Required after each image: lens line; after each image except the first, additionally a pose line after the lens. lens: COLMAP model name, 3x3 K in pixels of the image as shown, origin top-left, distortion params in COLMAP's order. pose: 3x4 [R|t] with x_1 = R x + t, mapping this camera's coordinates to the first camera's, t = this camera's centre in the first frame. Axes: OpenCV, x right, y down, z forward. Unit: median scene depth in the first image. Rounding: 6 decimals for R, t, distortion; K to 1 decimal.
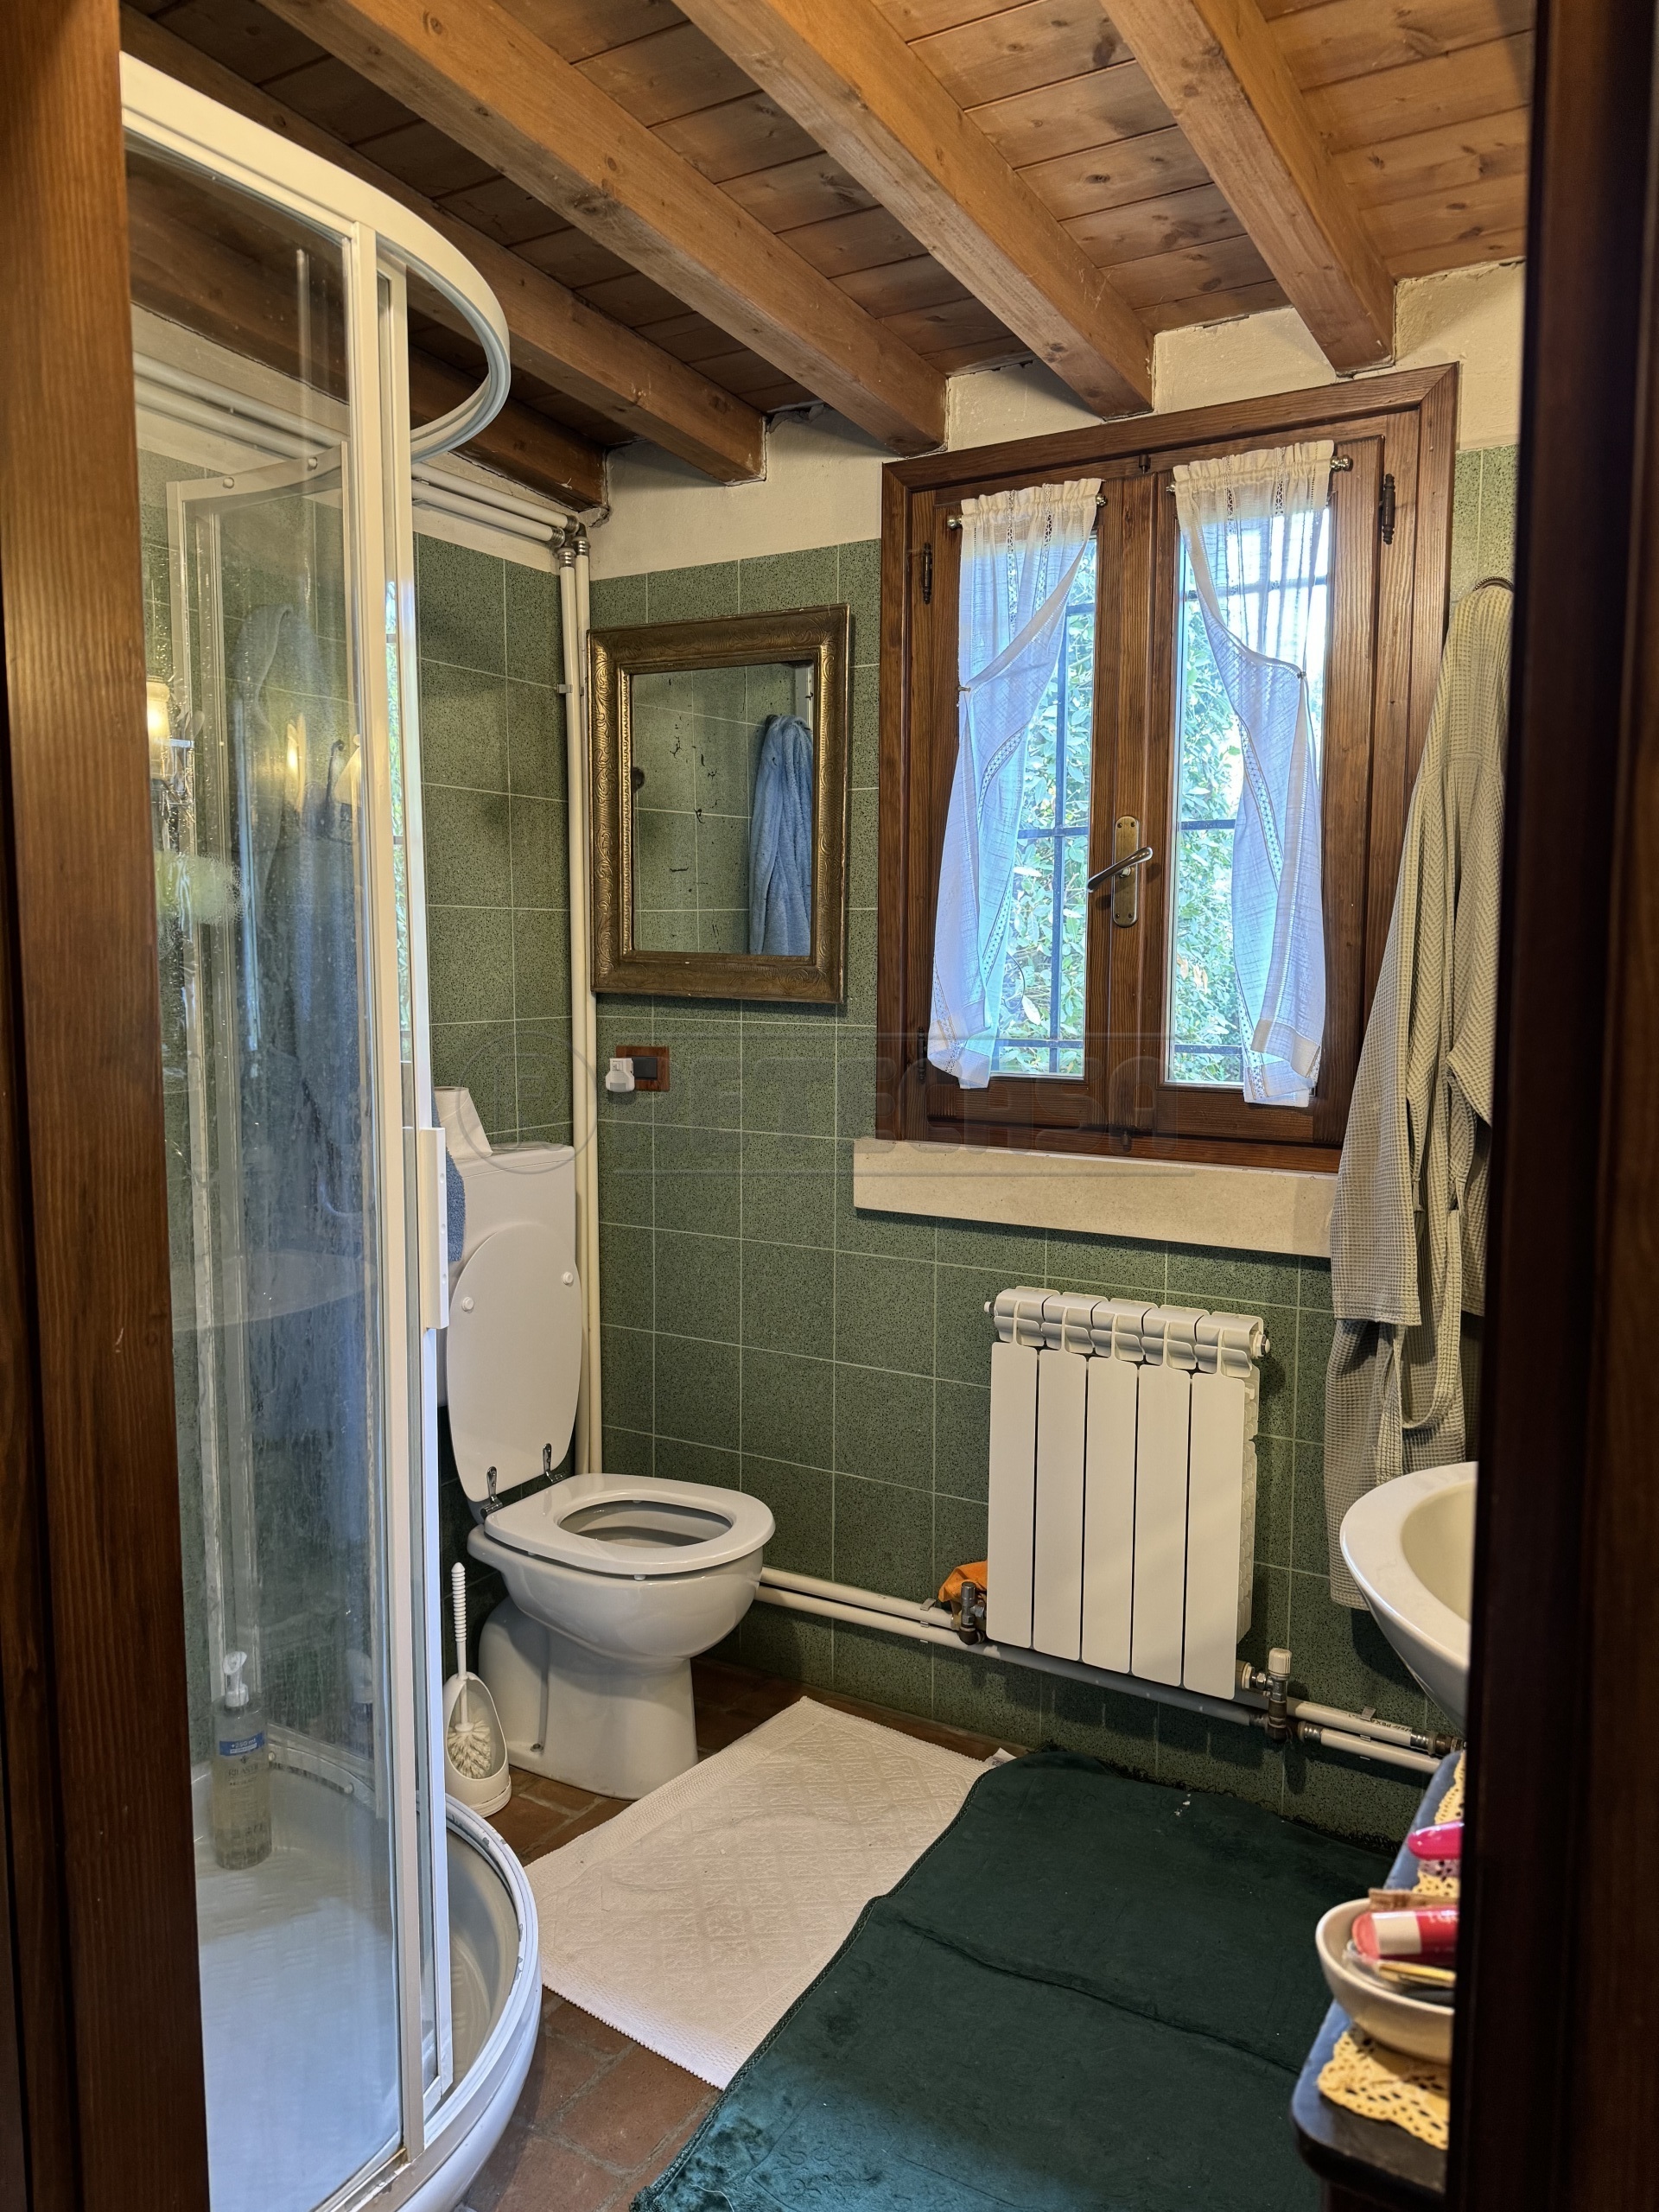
lens RADIAL K [[1547.4, 0, 831.9], [0, 1547.4, 1110.8], [0, 0, 1]] dist [0.058138, -0.065975]
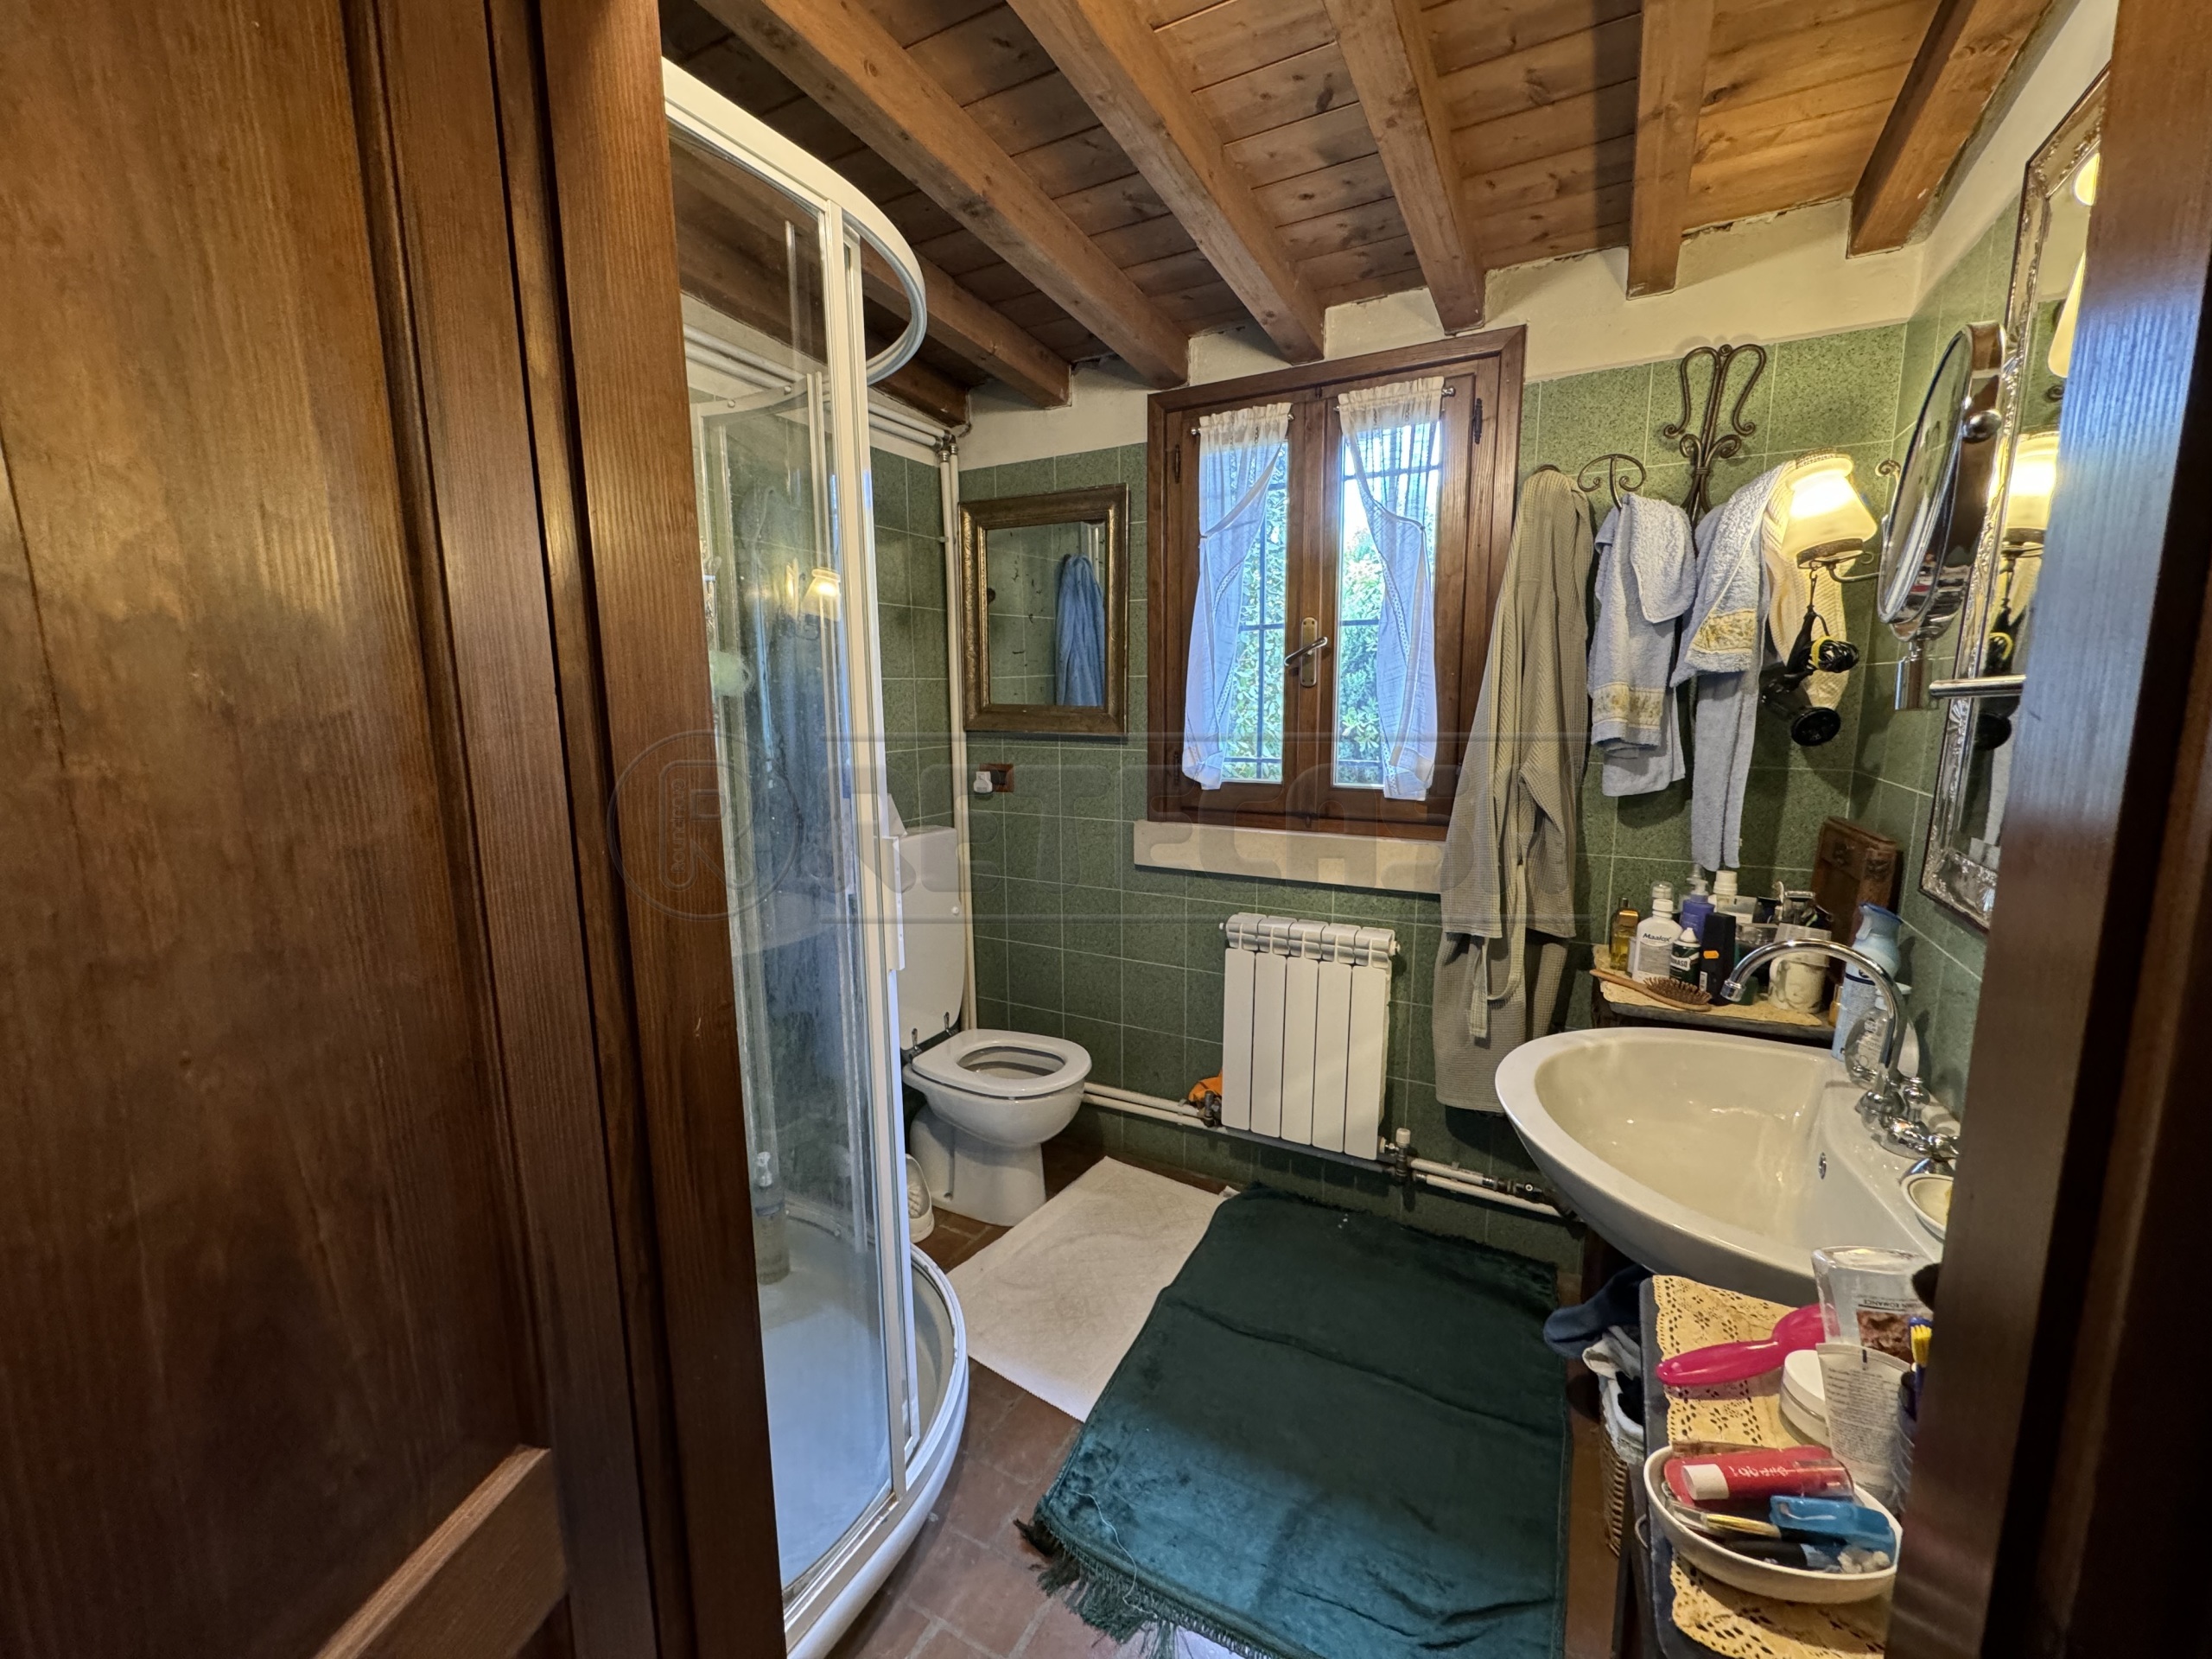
lens RADIAL K [[878.4, 0, 1101.8], [0, 878.4, 833.7], [0, 0, 1]] dist [-0.007250, 0.000816]
pose [[0.999385, -0.016498, 0.030941, -0.054688], [0.014820, 0.998447, 0.053708, -0.021271], [-0.031779, -0.053216, 0.998077, 0.103938]]
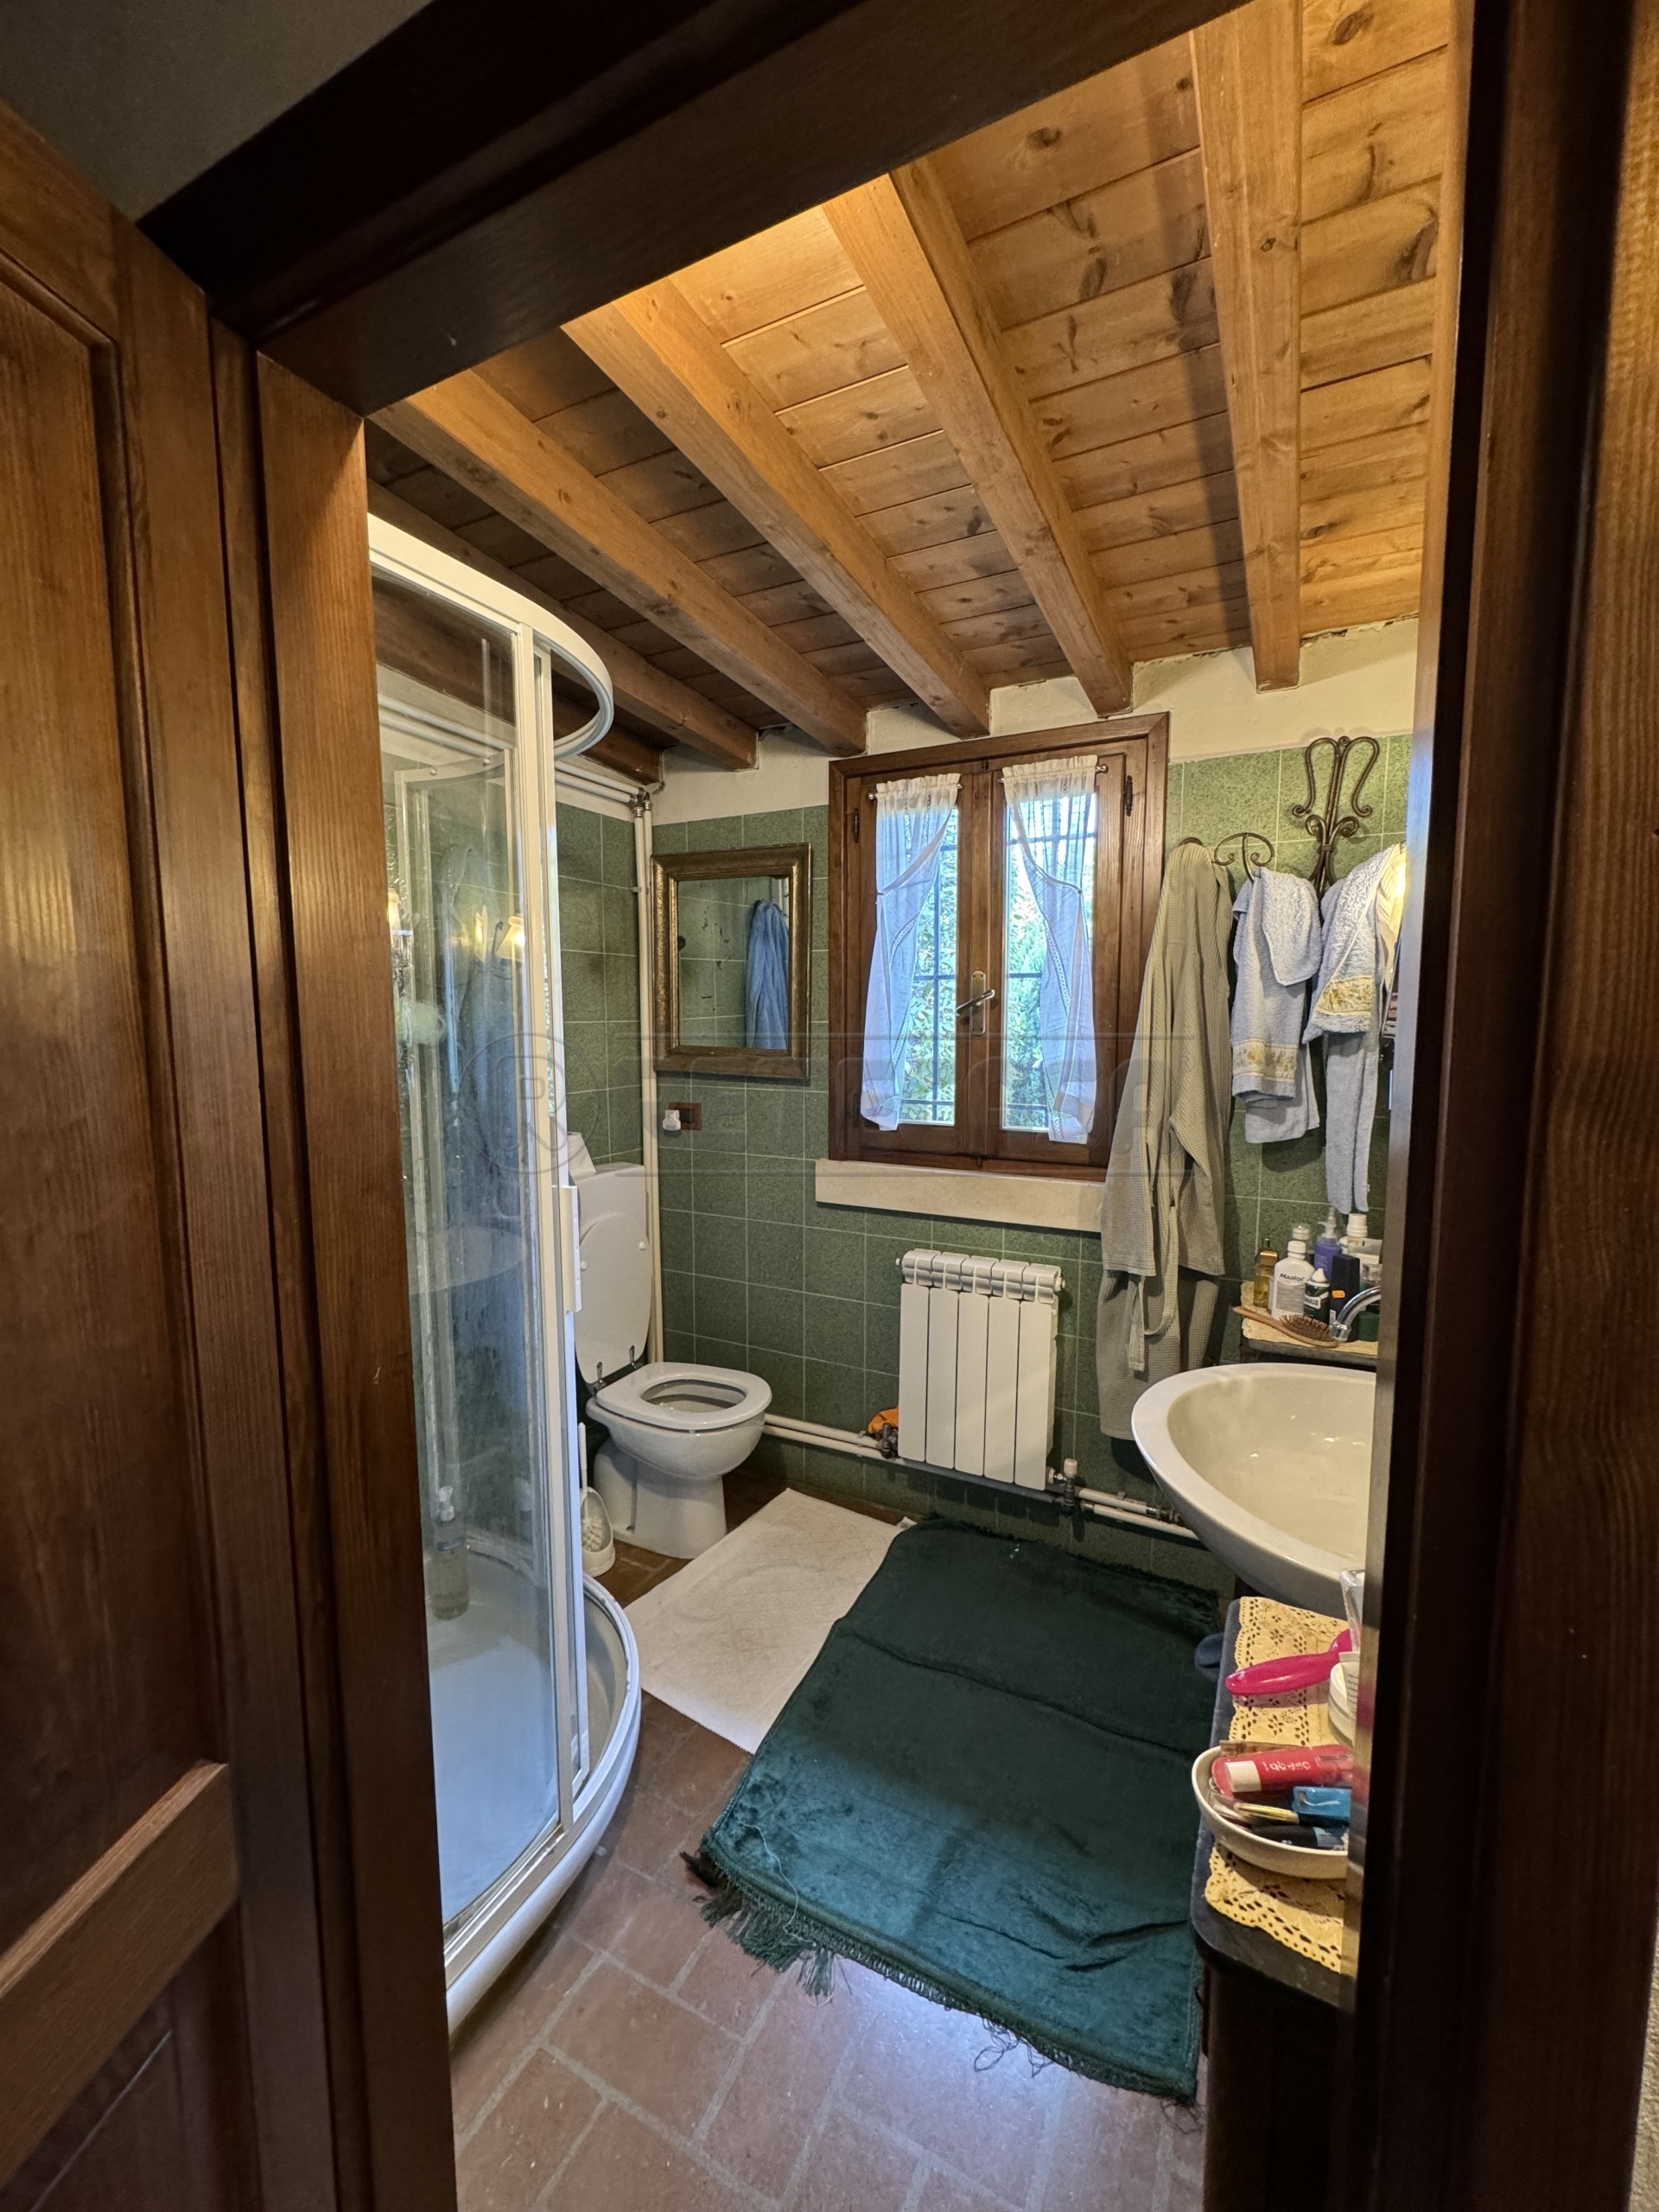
lens RADIAL K [[878.4, 0, 830.1], [0, 878.4, 1109.9], [0, 0, 1]] dist [-0.007250, 0.000816]
pose [[0.998179, -0.009354, 0.059593, -0.029729], [0.009339, 0.999956, 0.000527, -0.041707], [-0.059596, 0.000030, 0.998223, 0.058144]]
